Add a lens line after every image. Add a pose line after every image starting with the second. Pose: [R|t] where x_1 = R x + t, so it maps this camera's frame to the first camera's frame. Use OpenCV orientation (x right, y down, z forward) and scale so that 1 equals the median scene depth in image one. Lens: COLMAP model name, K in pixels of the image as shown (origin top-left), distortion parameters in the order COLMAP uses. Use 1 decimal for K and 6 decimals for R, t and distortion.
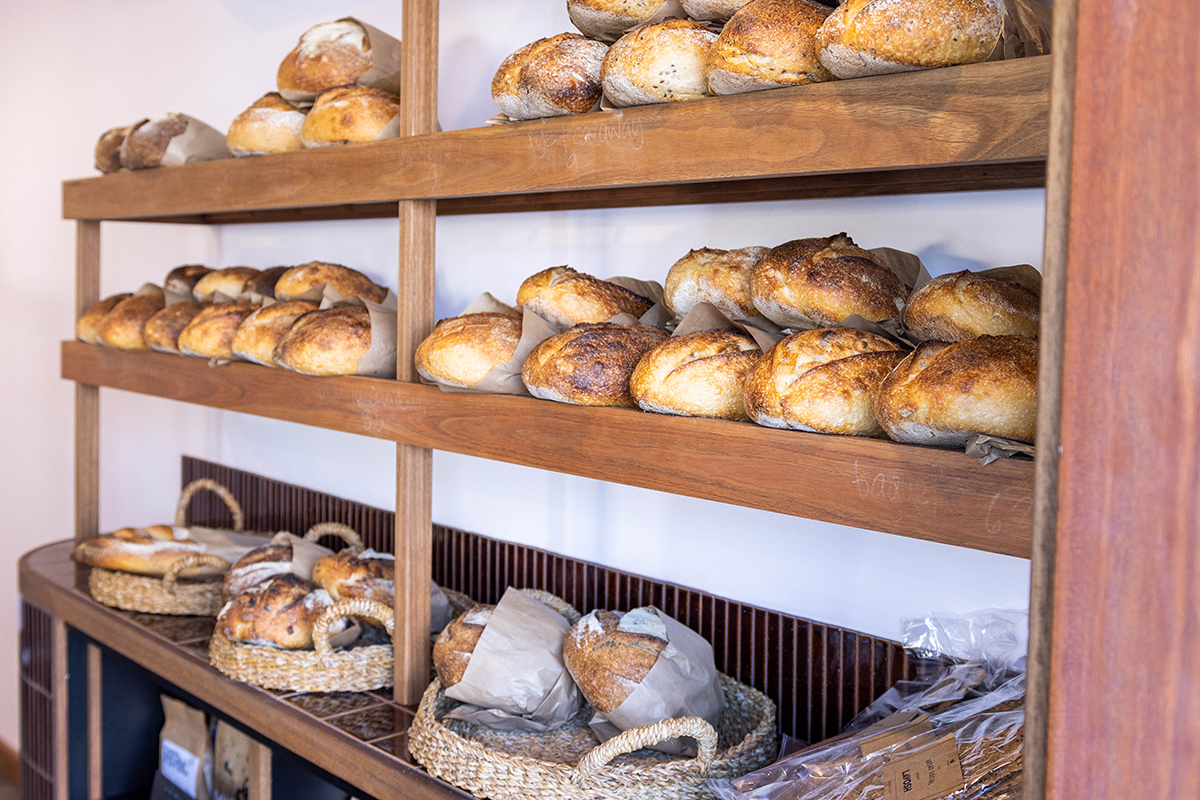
lens RADIAL K [[1212.5, 0, 600.0], [0, 1212.5, 400.0], [0, 0, 1]] dist [0.035164, 0.012059]
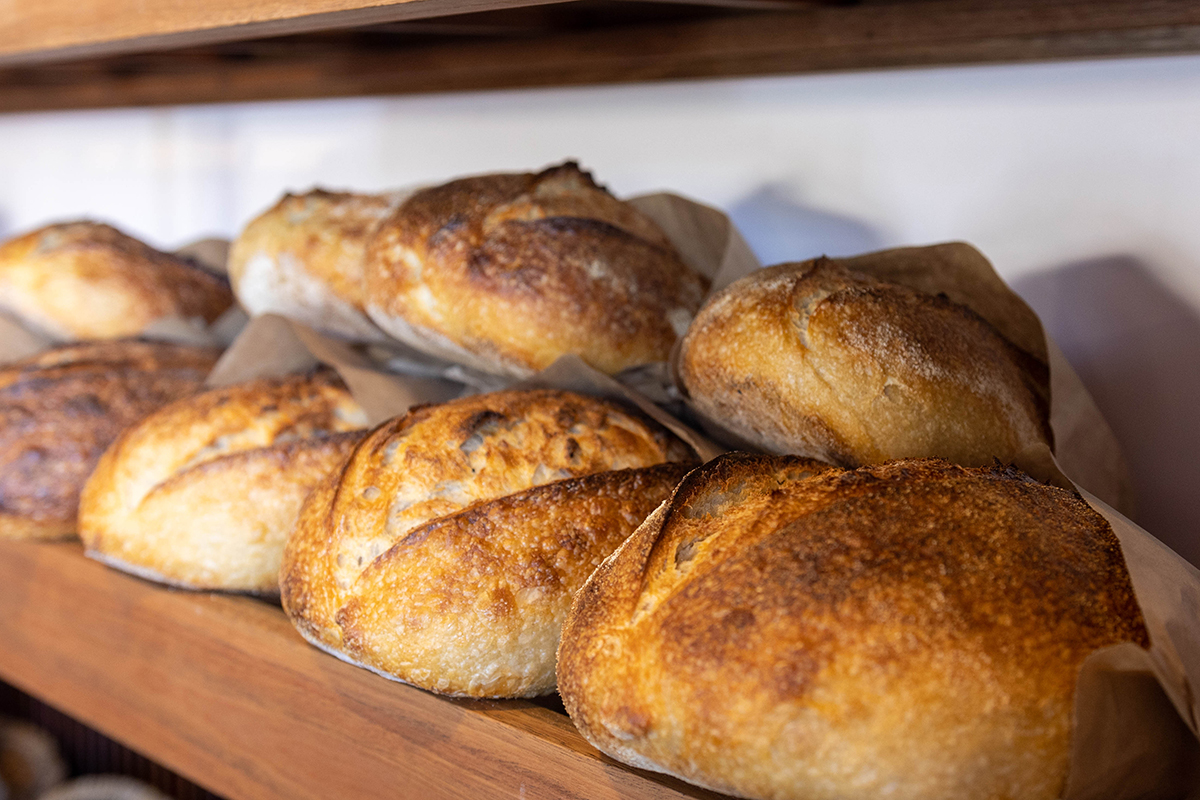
lens RADIAL K [[1212.5, 0, 600.0], [0, 1212.5, 400.0], [0, 0, 1]] dist [0.035164, 0.012059]
pose [[0.996866, -0.013721, 0.077913, 0.194740], [0.007892, 0.997179, 0.074638, -0.090675], [-0.078717, -0.073789, 0.994162, 0.596845]]
